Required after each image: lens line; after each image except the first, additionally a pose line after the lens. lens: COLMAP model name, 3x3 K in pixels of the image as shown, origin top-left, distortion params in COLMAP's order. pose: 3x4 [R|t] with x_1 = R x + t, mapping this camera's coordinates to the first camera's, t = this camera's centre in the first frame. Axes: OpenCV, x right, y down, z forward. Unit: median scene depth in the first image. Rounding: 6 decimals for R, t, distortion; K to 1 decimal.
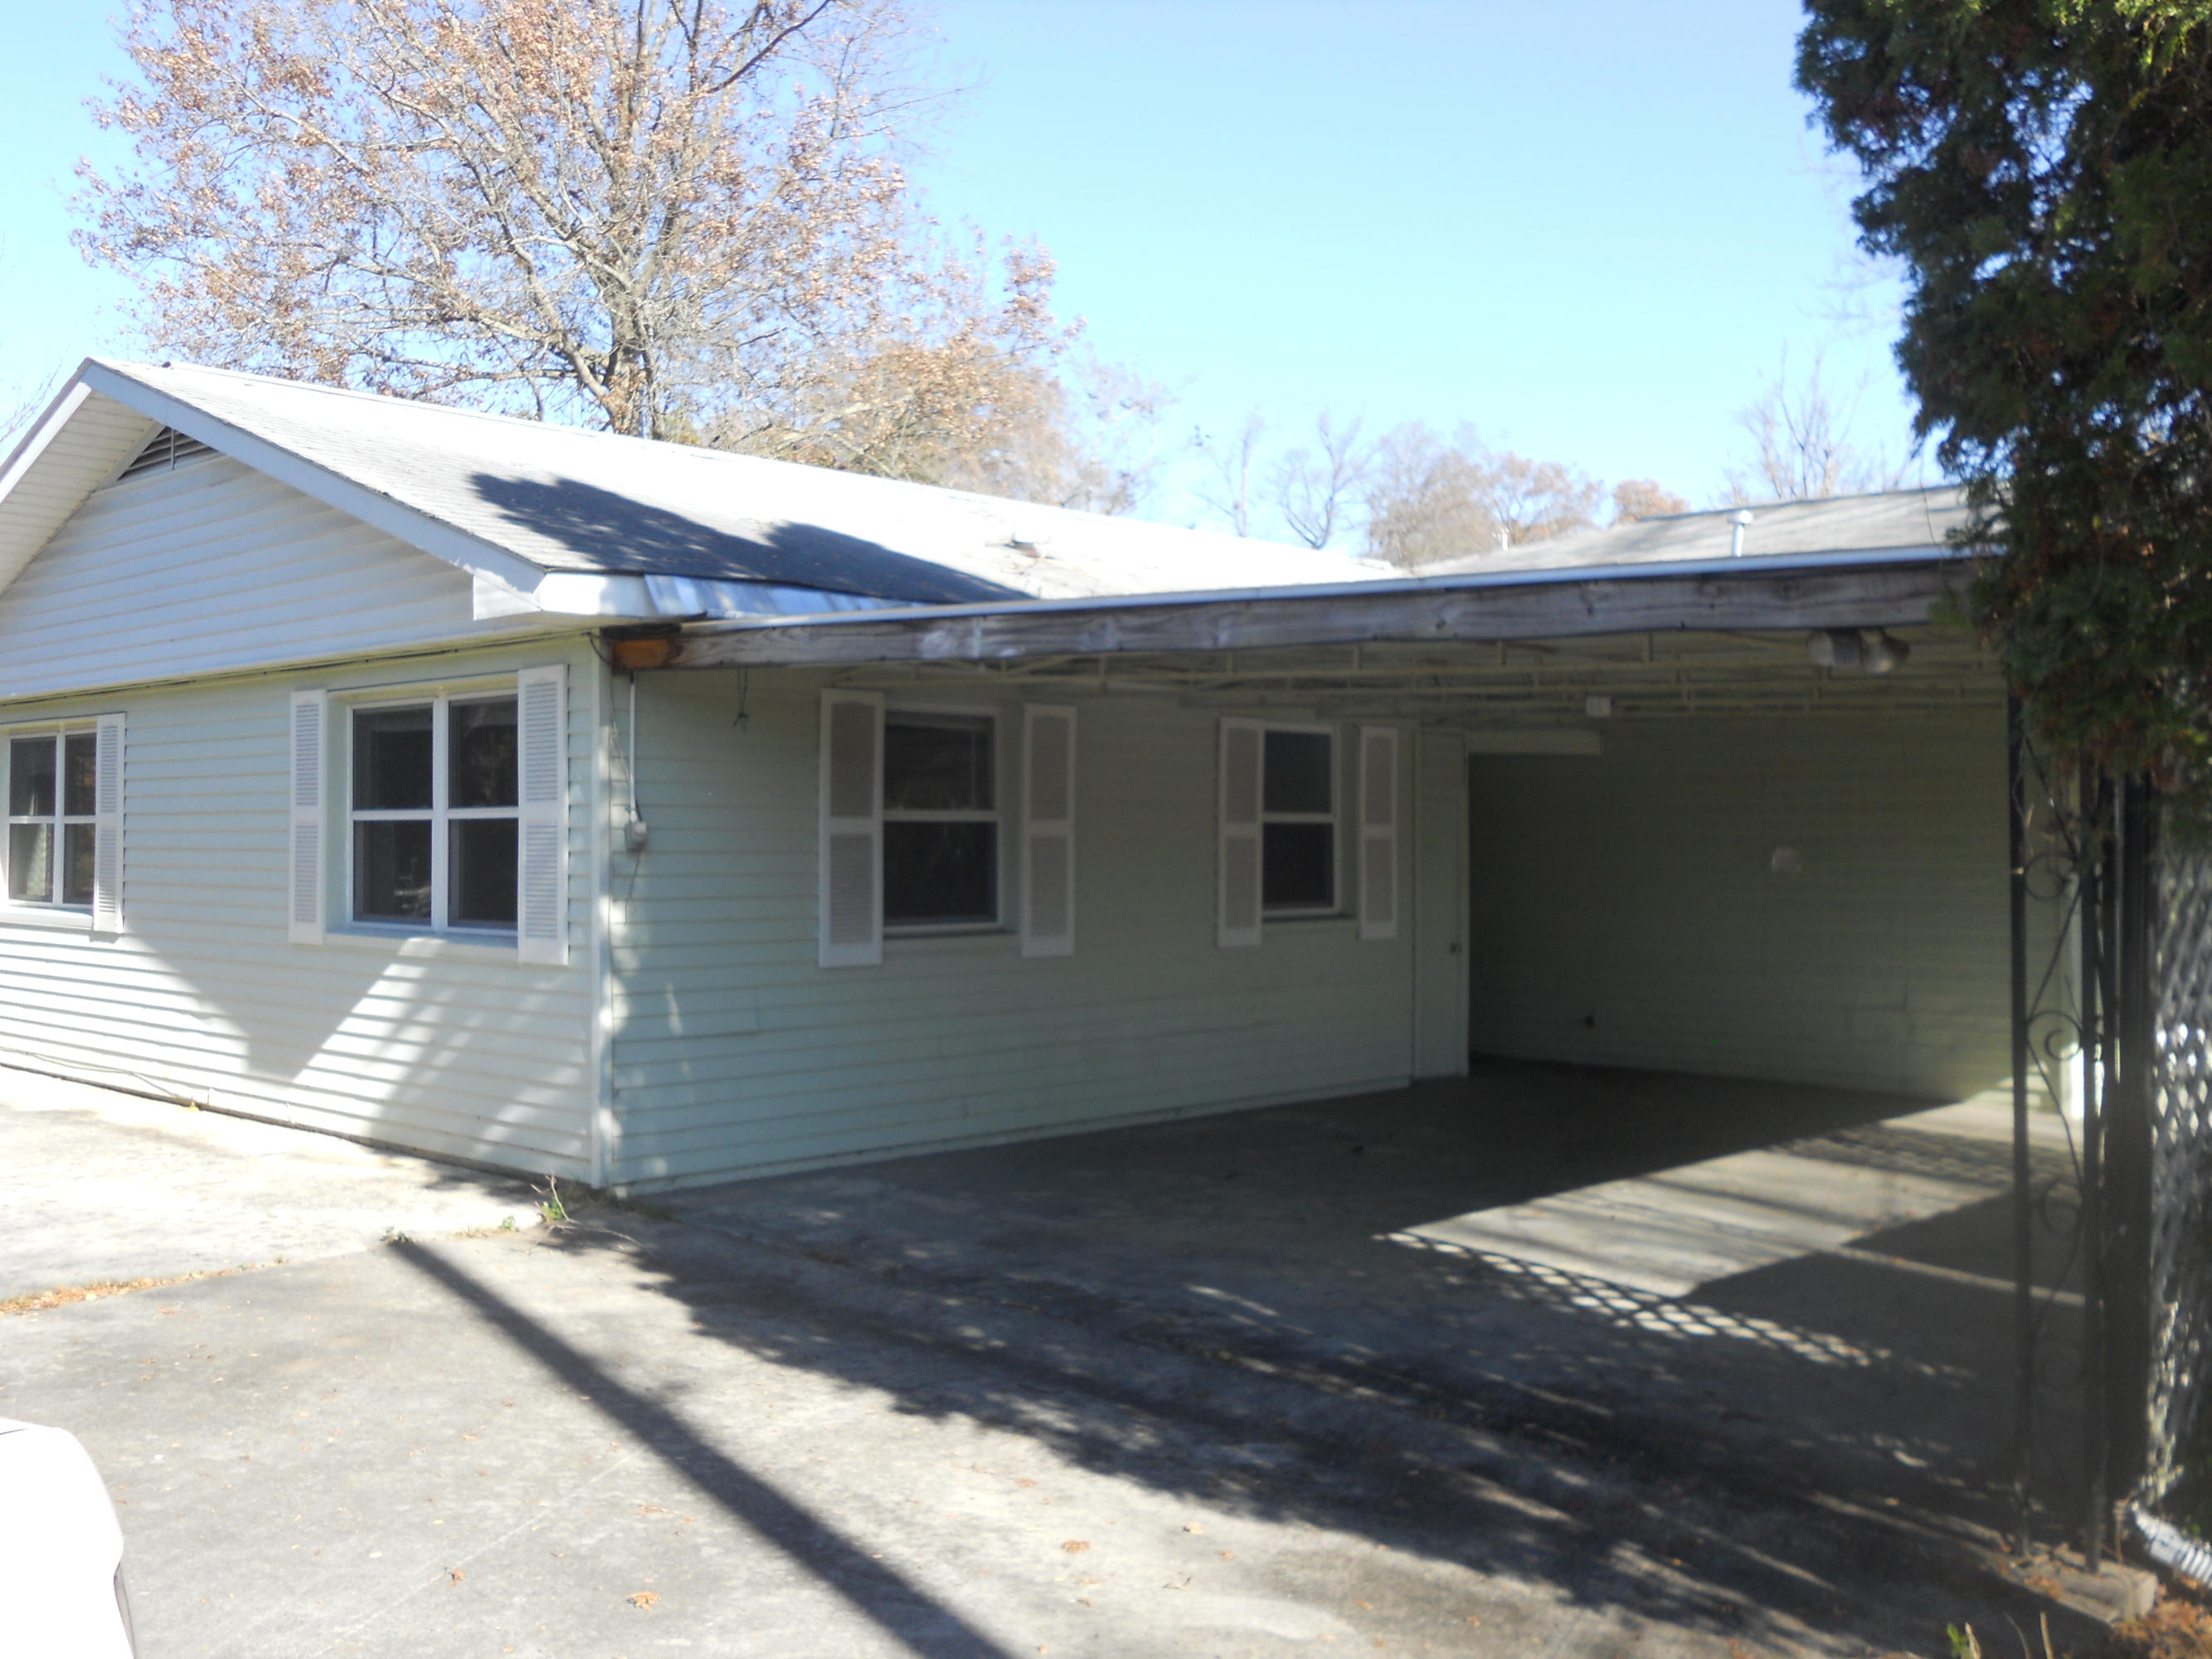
lens RADIAL K [[2064.9, 0, 1106.0], [0, 2064.9, 829.5], [0, 0, 1]] dist [0.003560, 0.000402]
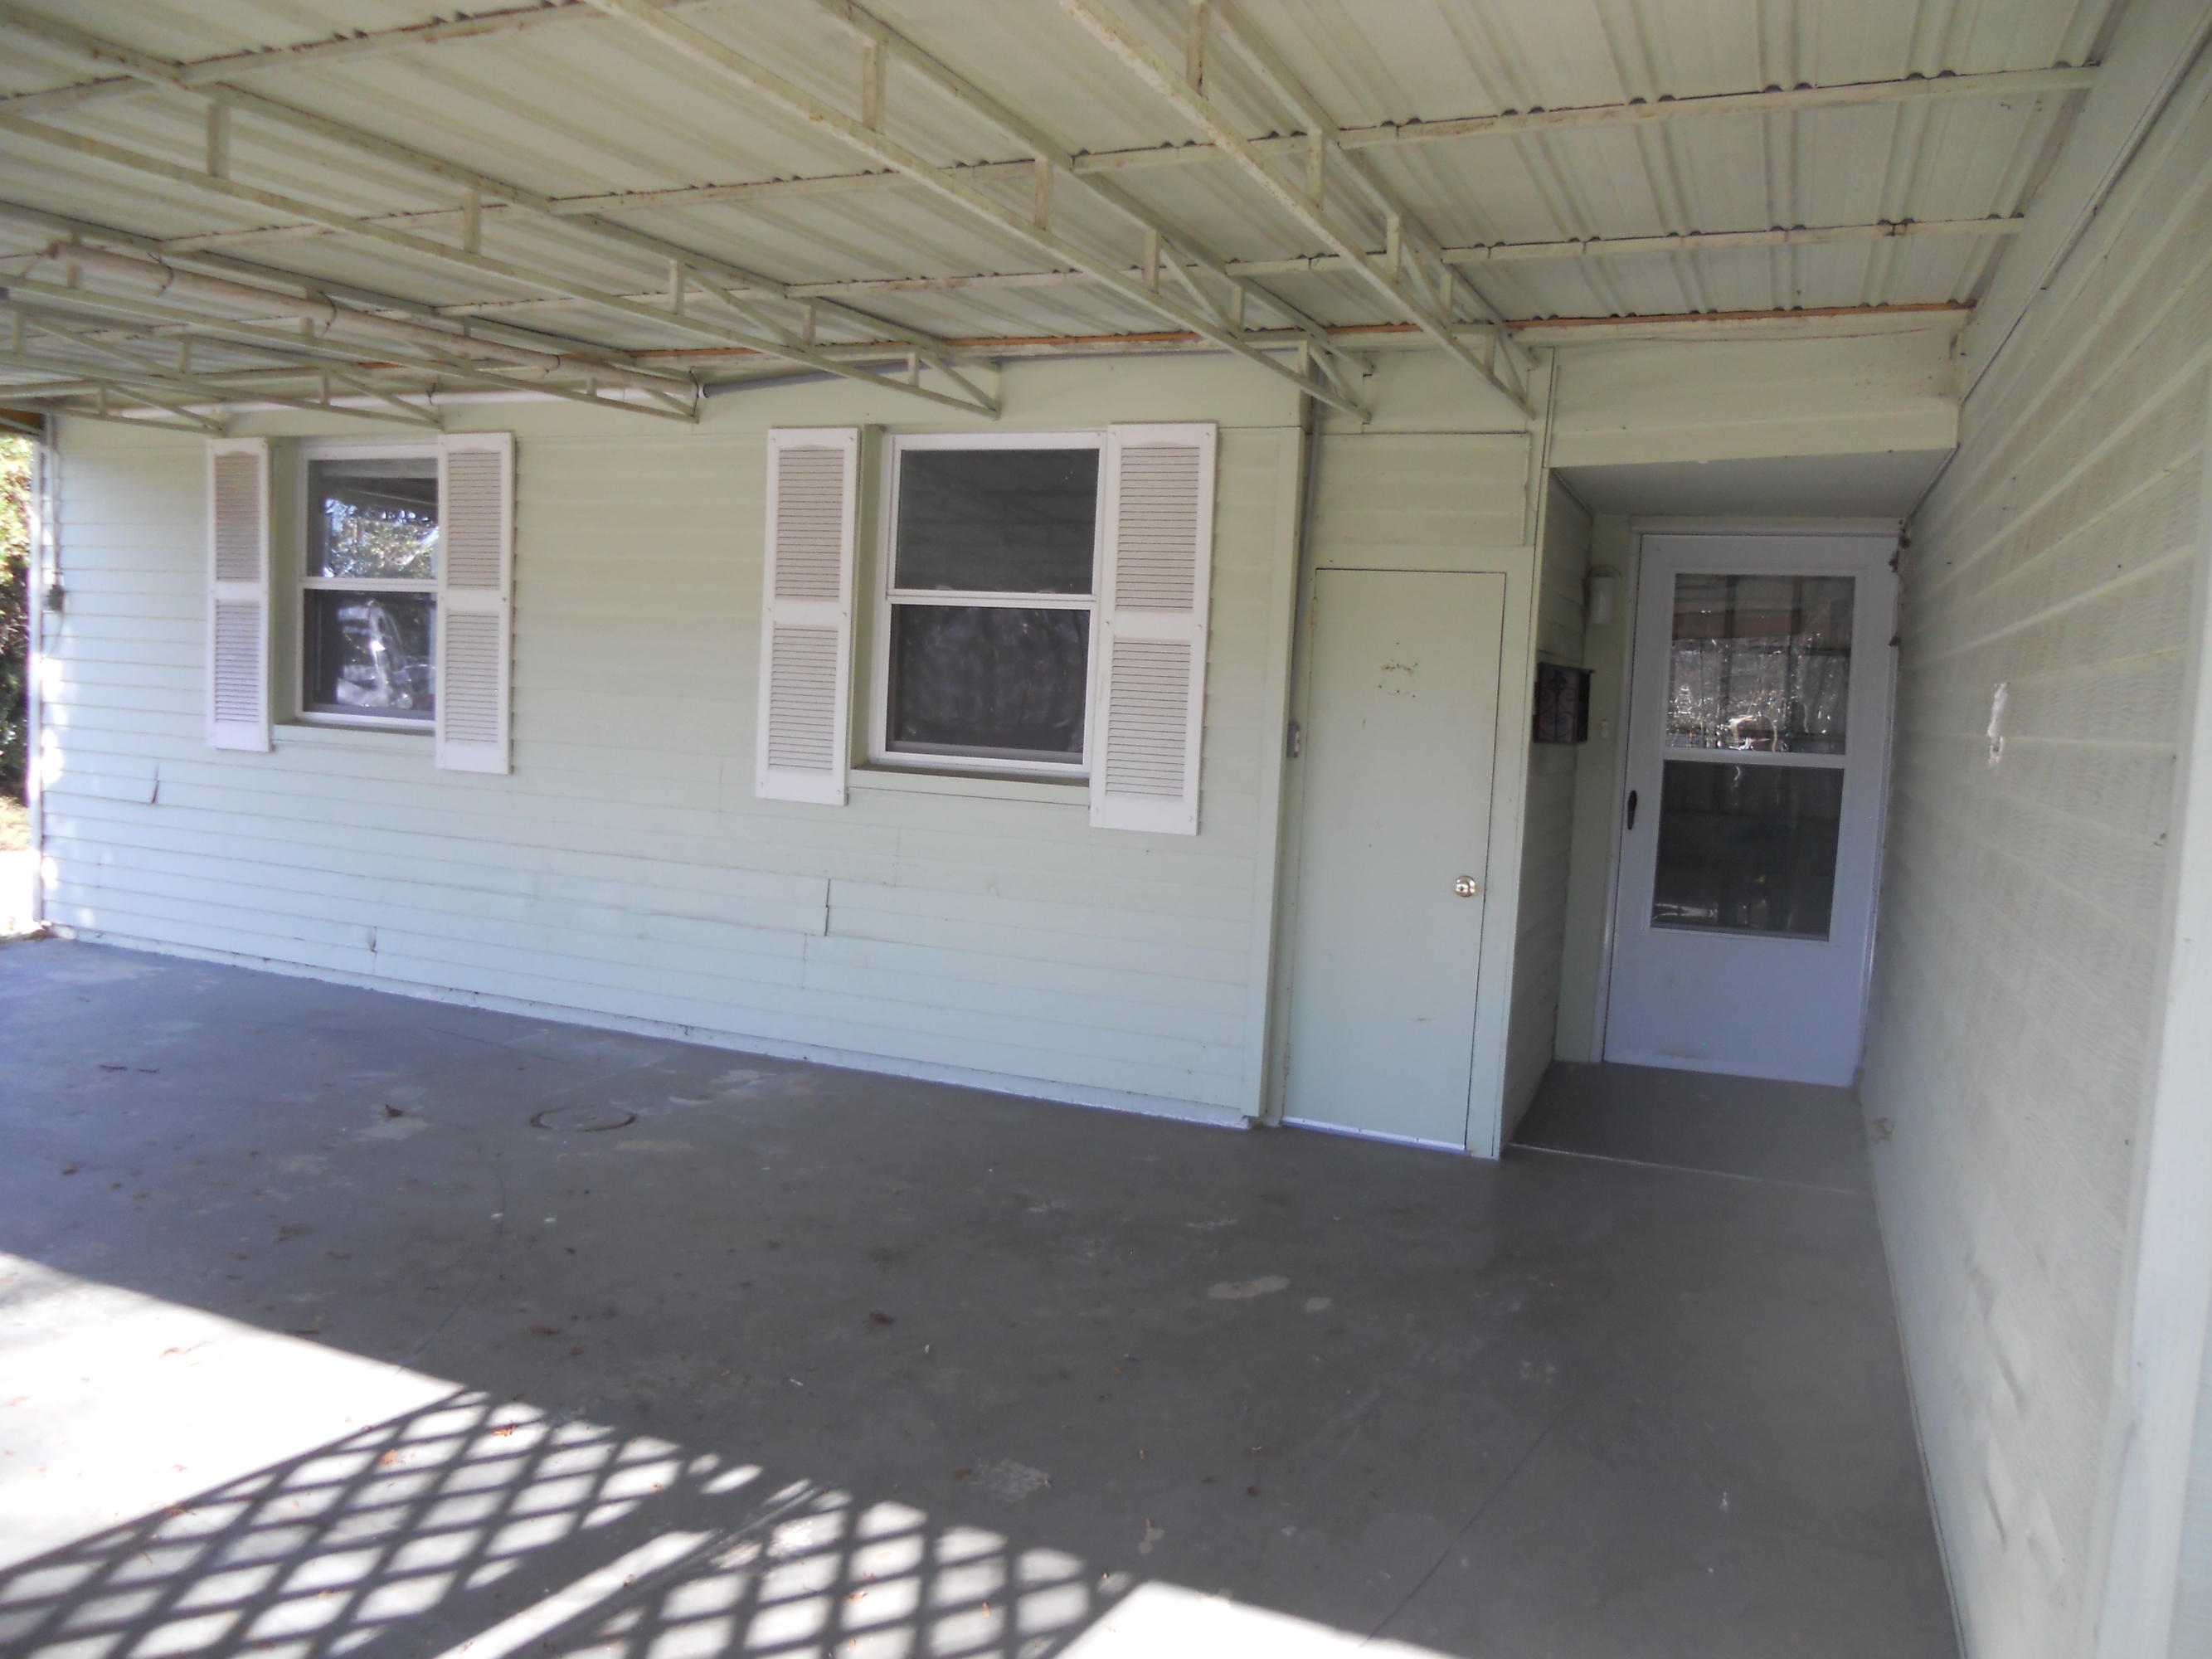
lens RADIAL K [[1733.4, 0, 1106.0], [0, 1733.4, 829.5], [0, 0, 1]] dist [-0.001146, -0.000530]
pose [[0.322121, 0.110223, -0.940260, 0.654043], [-0.036733, 0.993906, 0.103928, 0.008352], [0.945986, 0.001061, 0.324207, 1.029908]]
